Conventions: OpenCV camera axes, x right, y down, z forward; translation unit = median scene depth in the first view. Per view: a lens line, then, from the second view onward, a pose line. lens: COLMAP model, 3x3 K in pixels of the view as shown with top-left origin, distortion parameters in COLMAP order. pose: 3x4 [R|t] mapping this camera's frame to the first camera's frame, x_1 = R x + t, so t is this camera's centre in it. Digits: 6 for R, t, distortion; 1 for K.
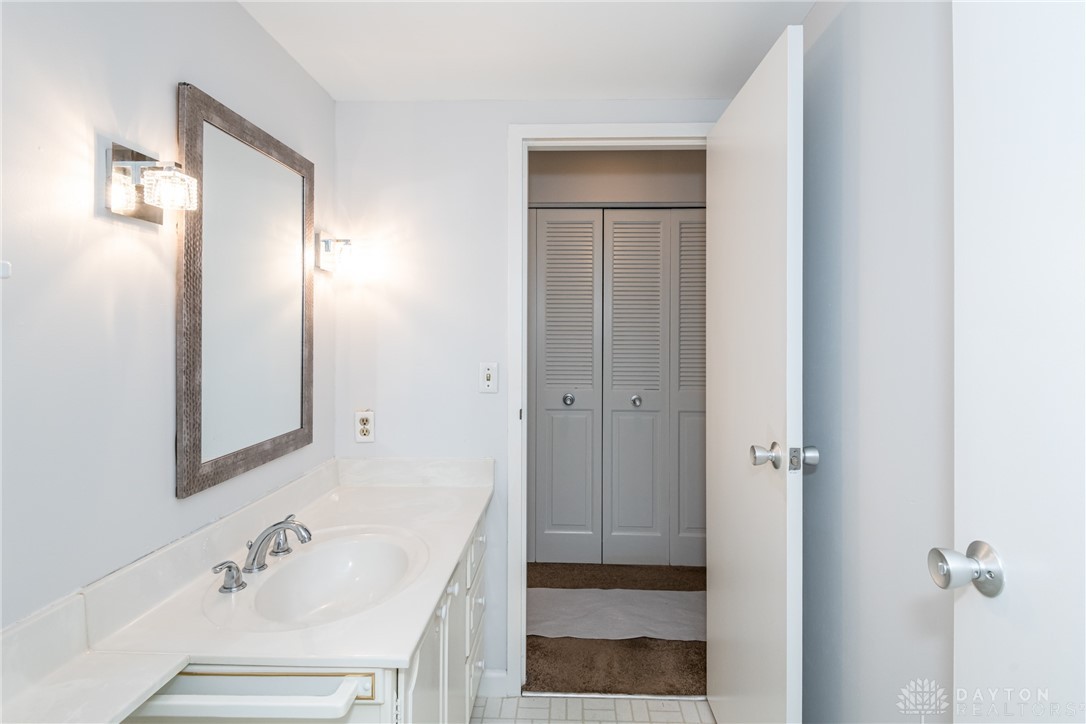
lens RADIAL K [[574.6, 0, 575.7], [0, 574.6, 332.1], [0, 0, 1]] dist [0.030071, -0.030353]
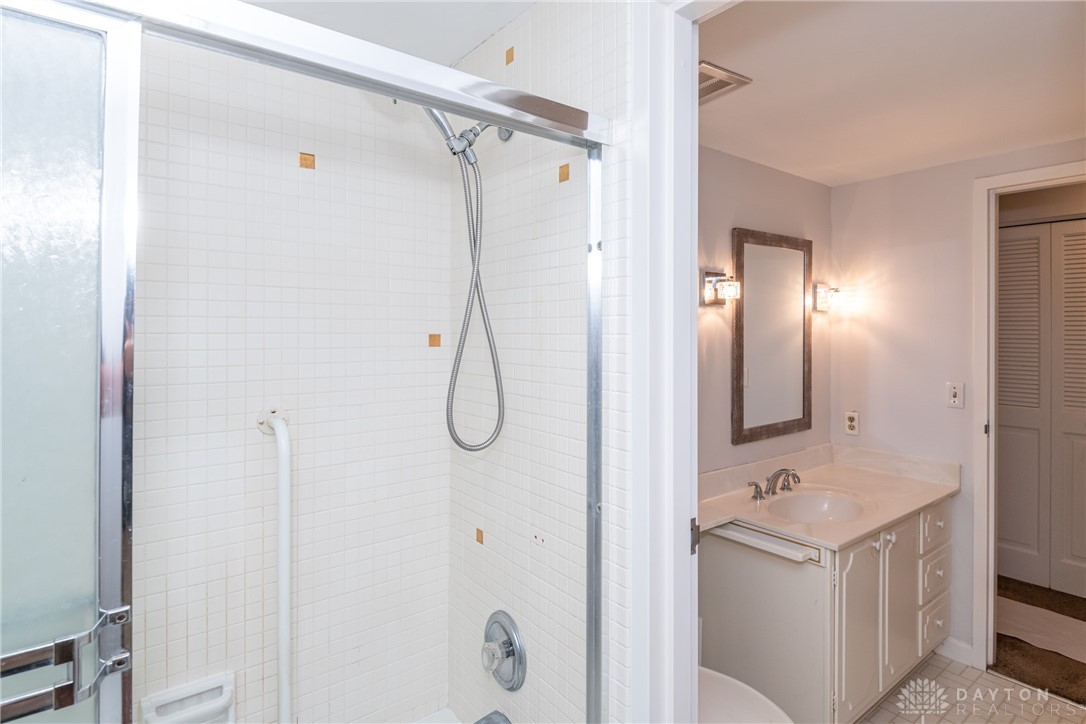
lens RADIAL K [[629.4, 0, 565.7], [0, 629.4, 322.8], [0, 0, 1]] dist [0.004507, -0.018549]
pose [[0.637716, -0.004240, -0.770260, 0.466238], [-0.000156, 0.999984, -0.005633, -0.086001], [0.770272, 0.003712, 0.637705, -0.621708]]
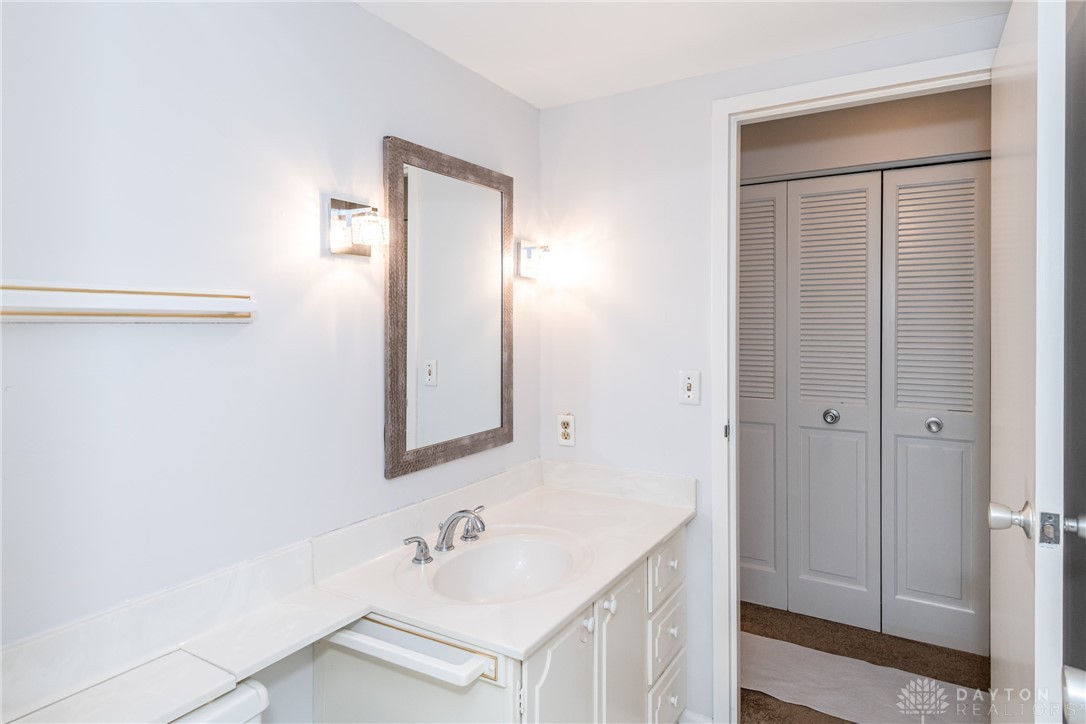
lens RADIAL K [[674.1, 0, 524.1], [0, 674.1, 326.9], [0, 0, 1]] dist [0.046804, -0.040932]
pose [[0.851353, 0.000326, -0.524593, 0.253489], [0.004577, 0.999957, 0.008050, -0.034776], [0.524573, -0.009254, 0.851315, -0.048319]]
